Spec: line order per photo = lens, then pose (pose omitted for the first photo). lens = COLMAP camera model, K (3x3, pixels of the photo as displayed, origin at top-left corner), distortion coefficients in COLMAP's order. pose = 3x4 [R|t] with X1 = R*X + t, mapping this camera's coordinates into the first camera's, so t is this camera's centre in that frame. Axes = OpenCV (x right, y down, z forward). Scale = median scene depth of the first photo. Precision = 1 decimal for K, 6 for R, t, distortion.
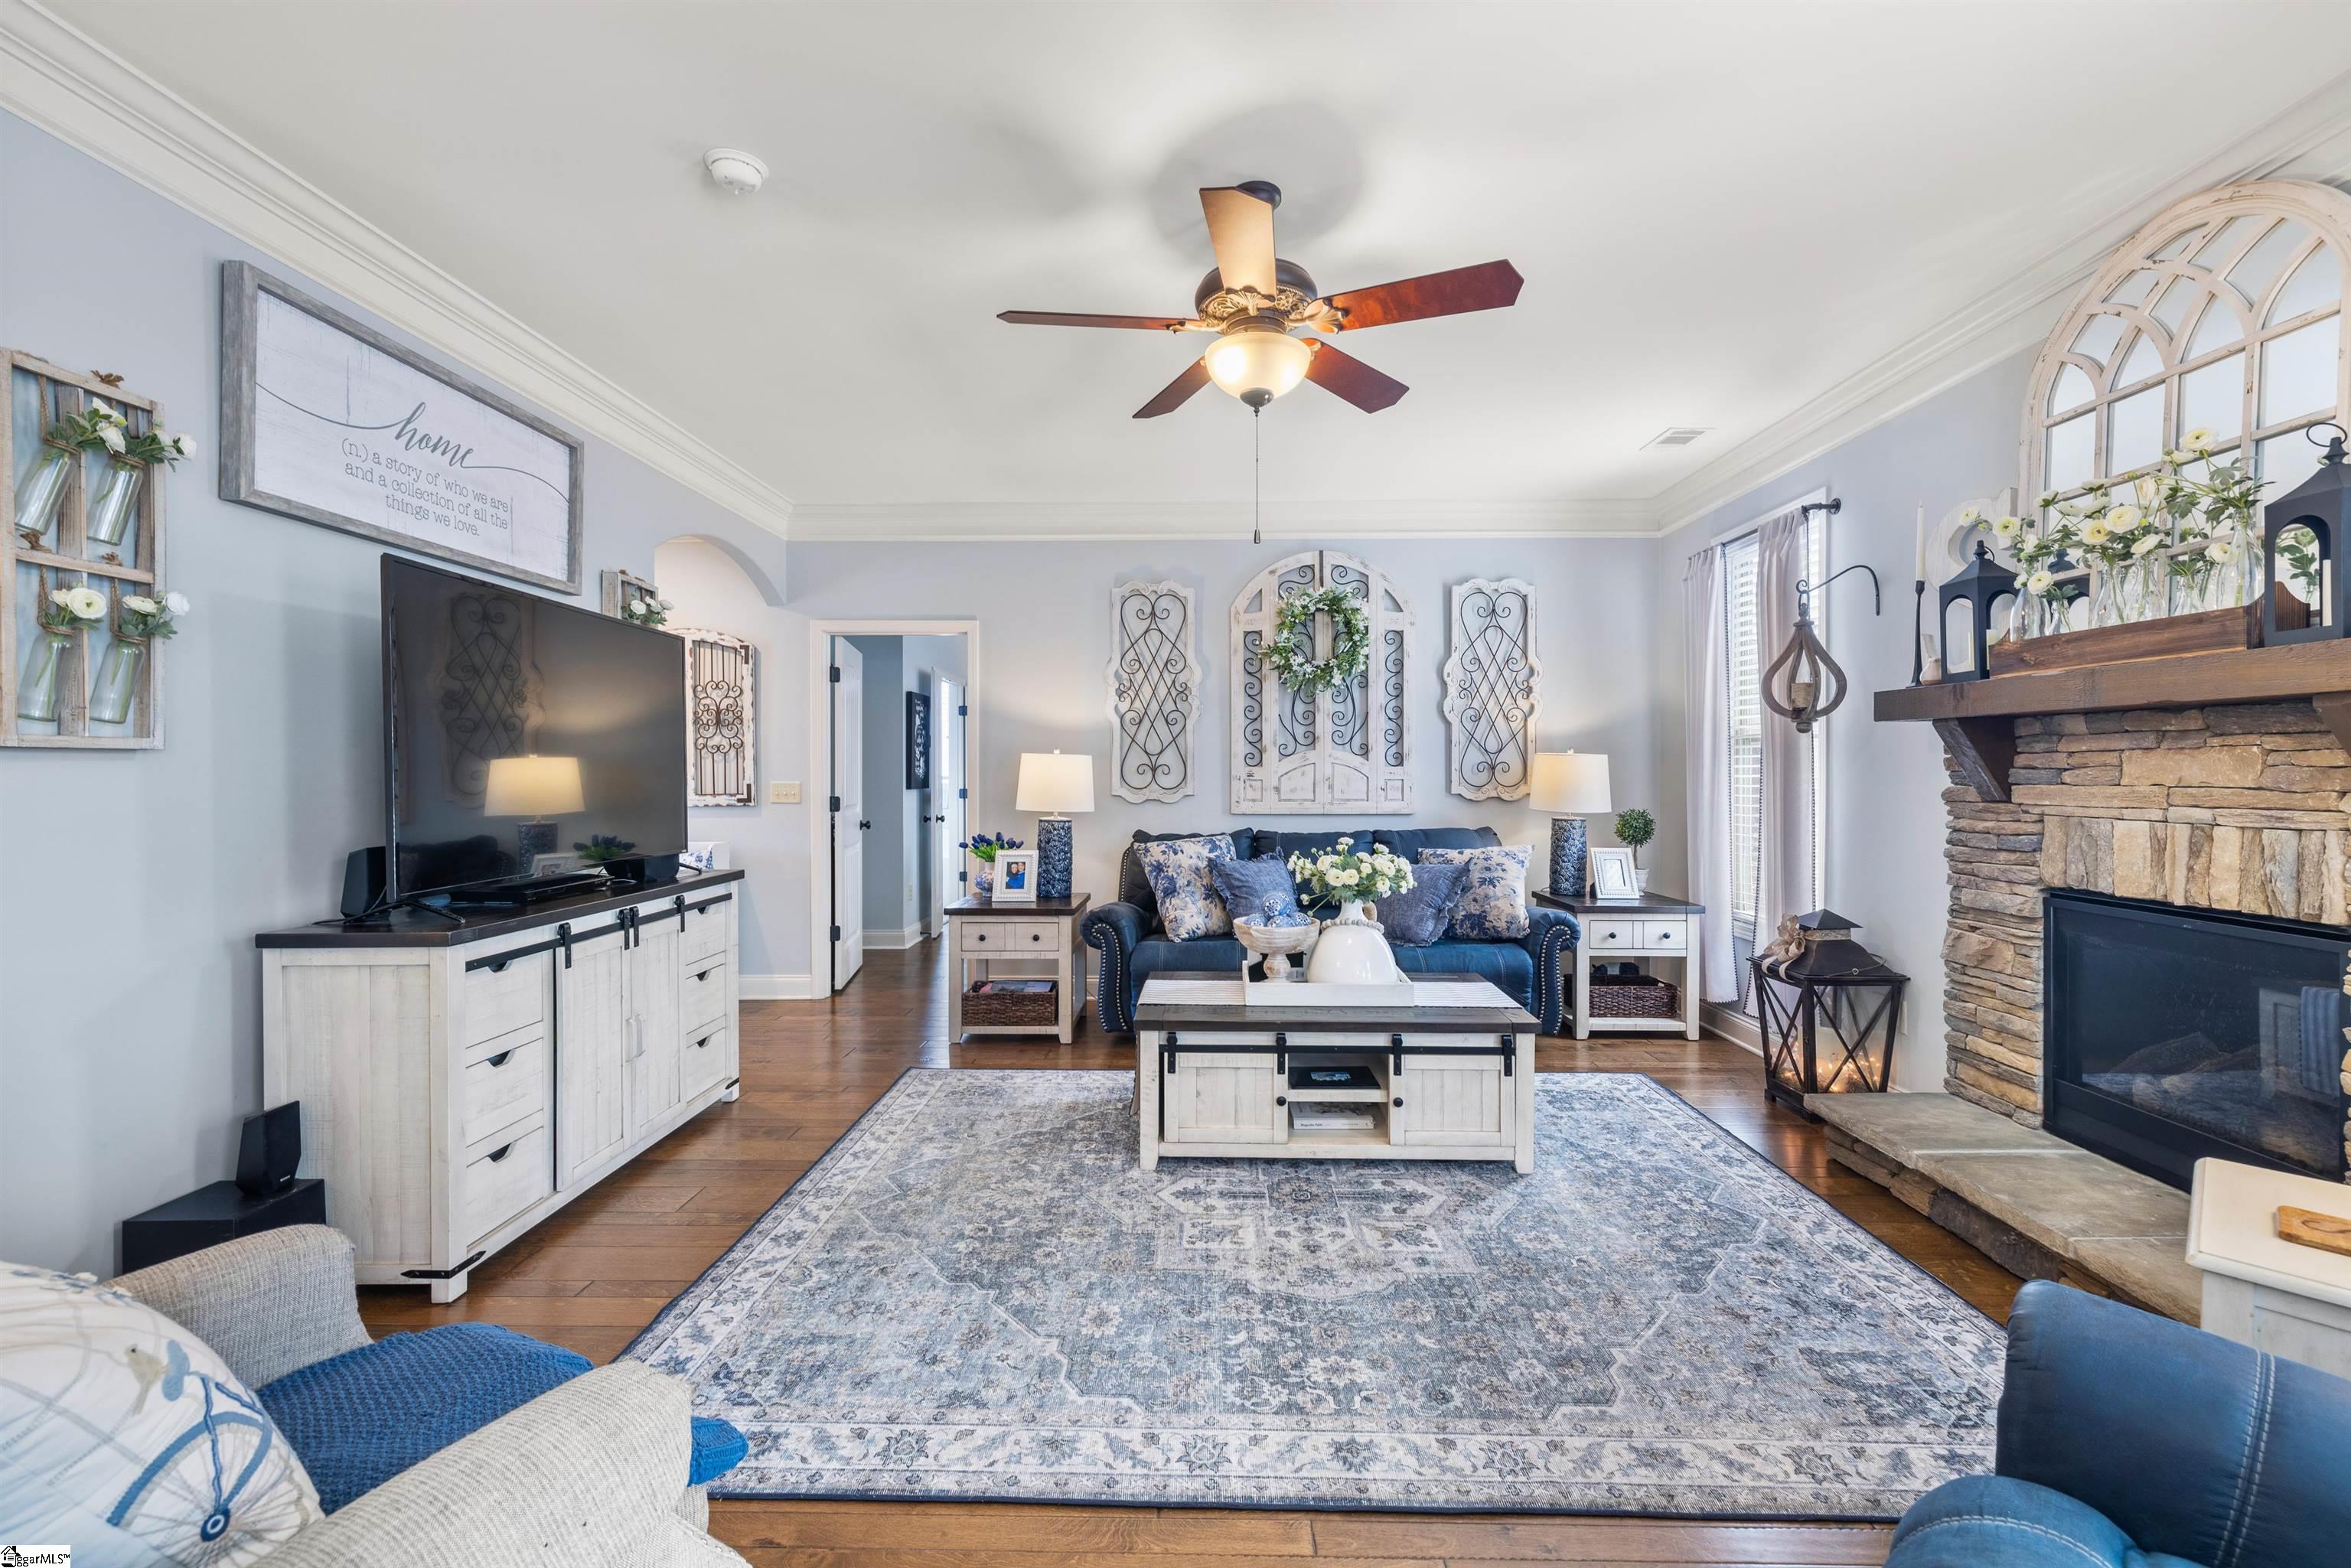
lens RADIAL K [[992.1, 0, 1197.2], [0, 992.1, 777.1], [0, 0, 1]] dist [0.004718, 0.001098]
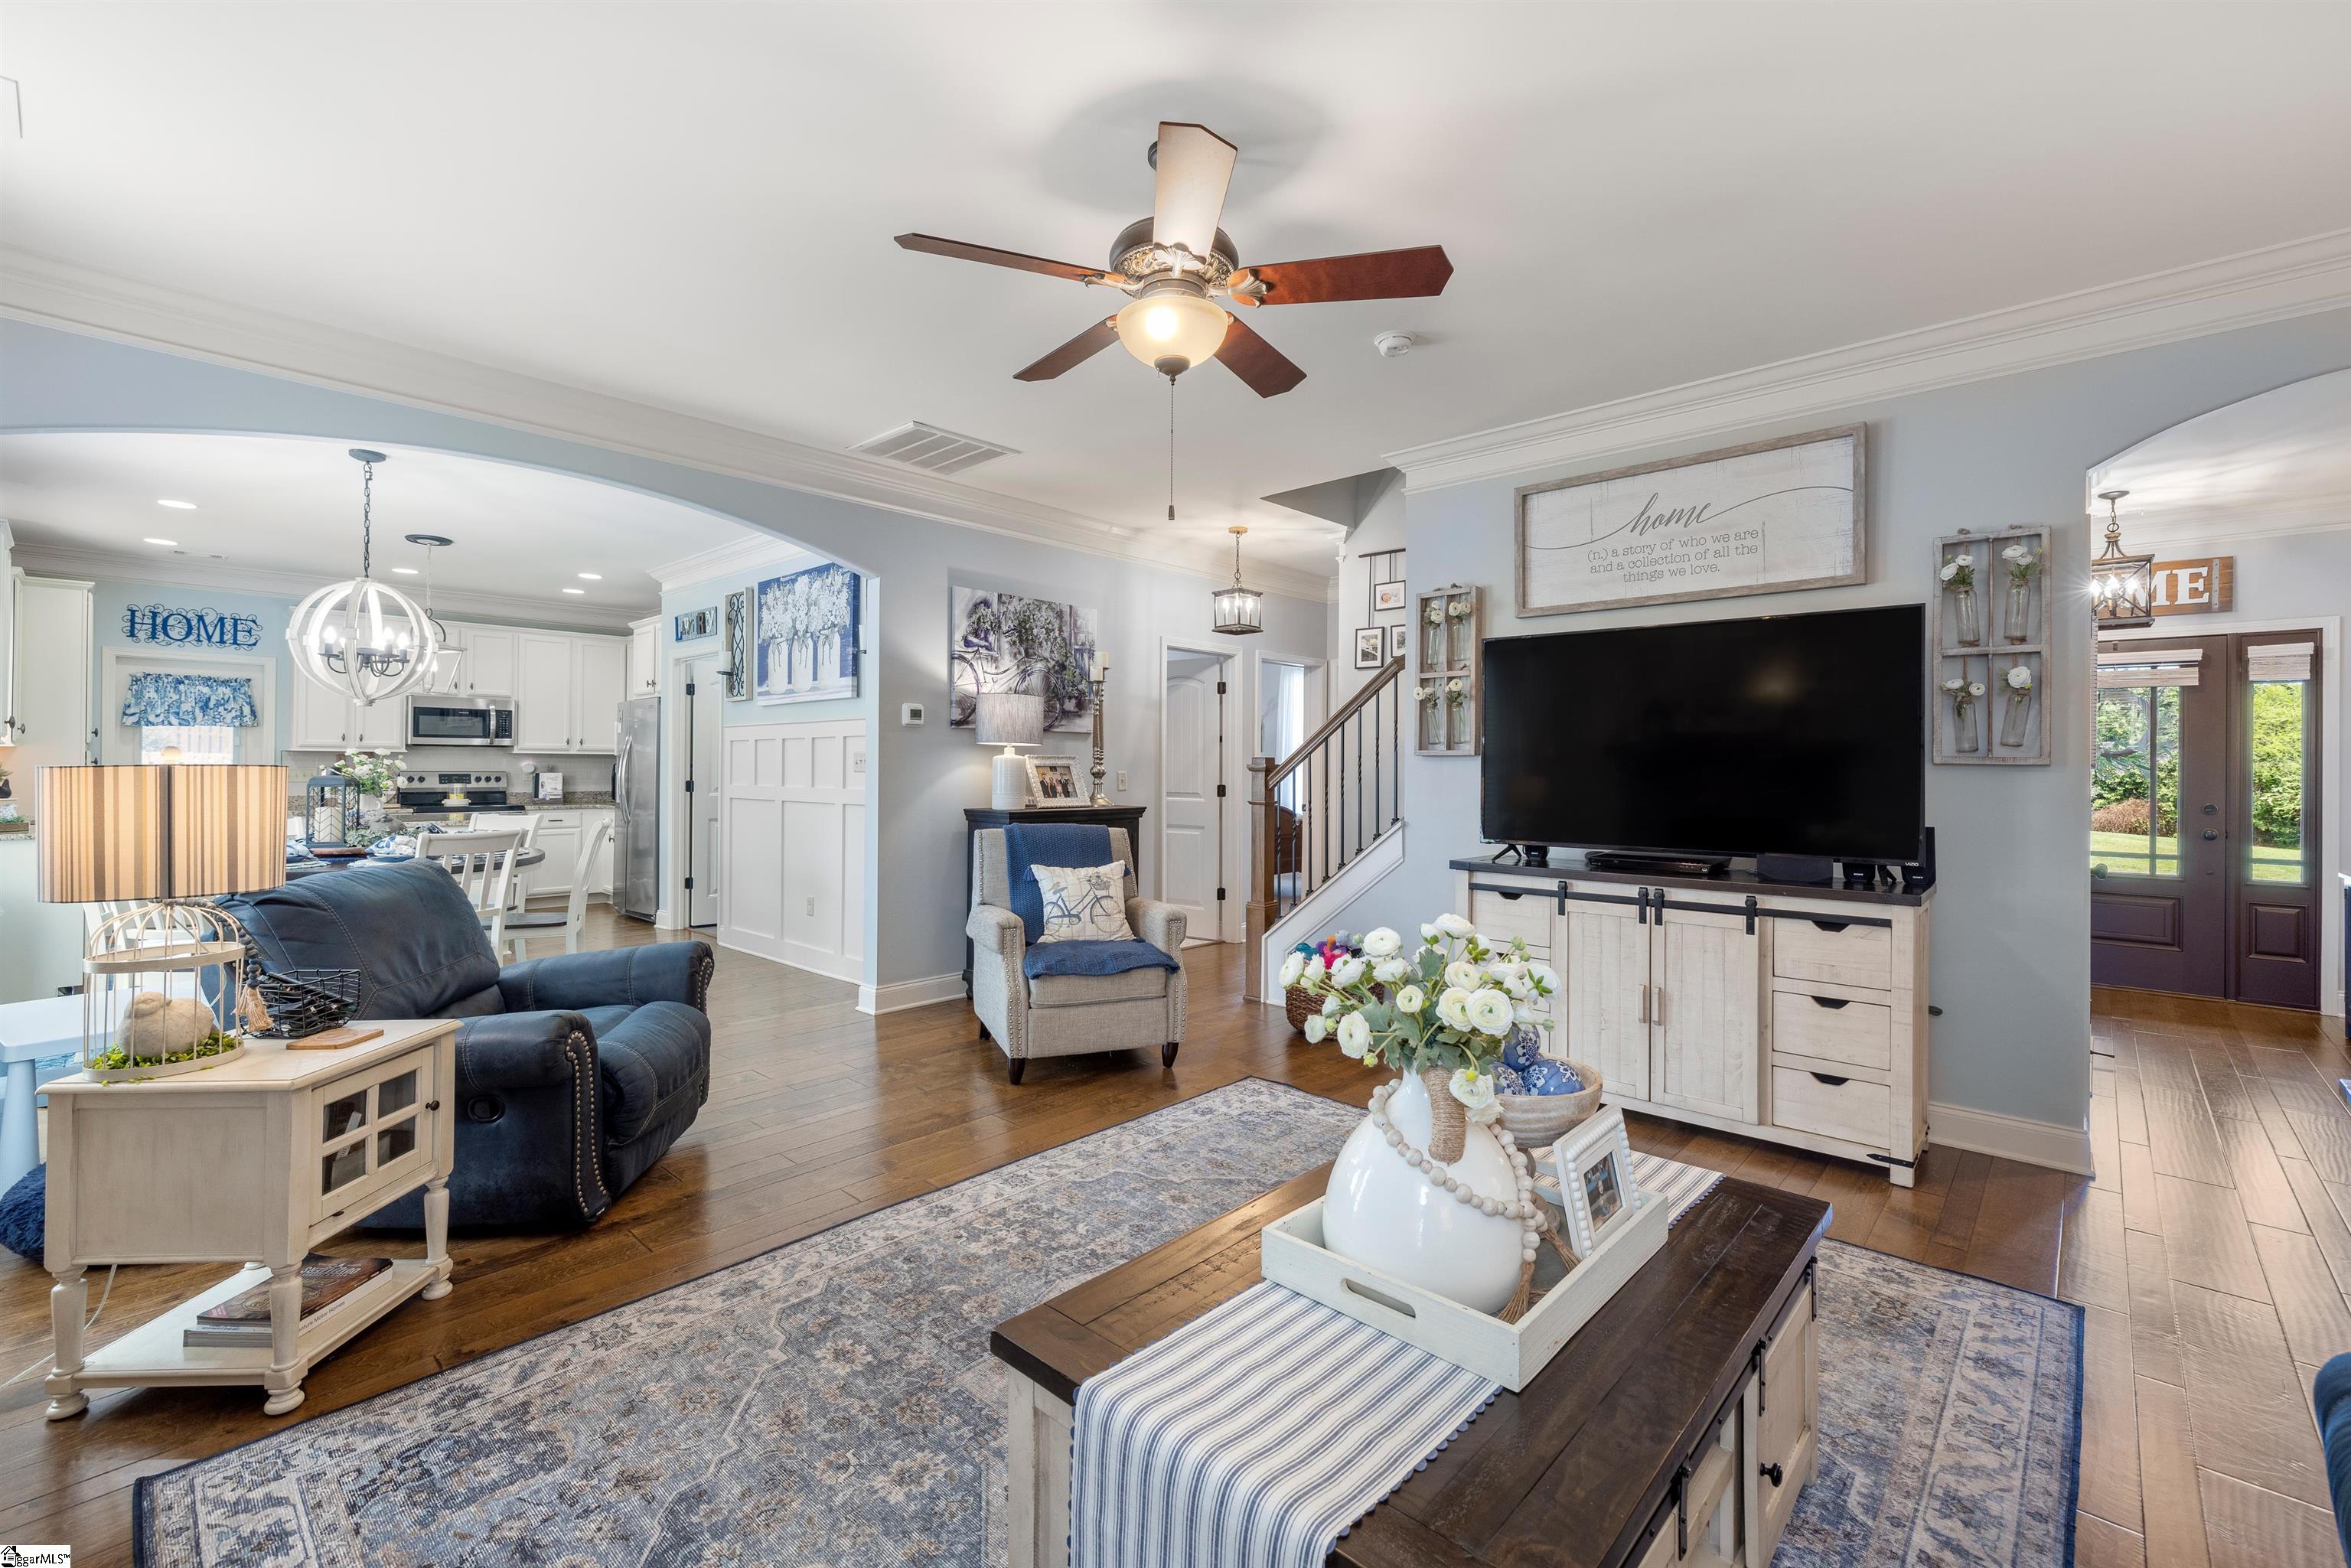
lens RADIAL K [[992.1, 0, 1179.1], [0, 992.1, 762.1], [0, 0, 1]] dist [0.004718, 0.001098]
pose [[-0.670007, -0.006103, -0.742330, 0.710293], [-0.009518, 0.999955, 0.000370, -0.007591], [0.742294, 0.007313, -0.670035, 1.552790]]
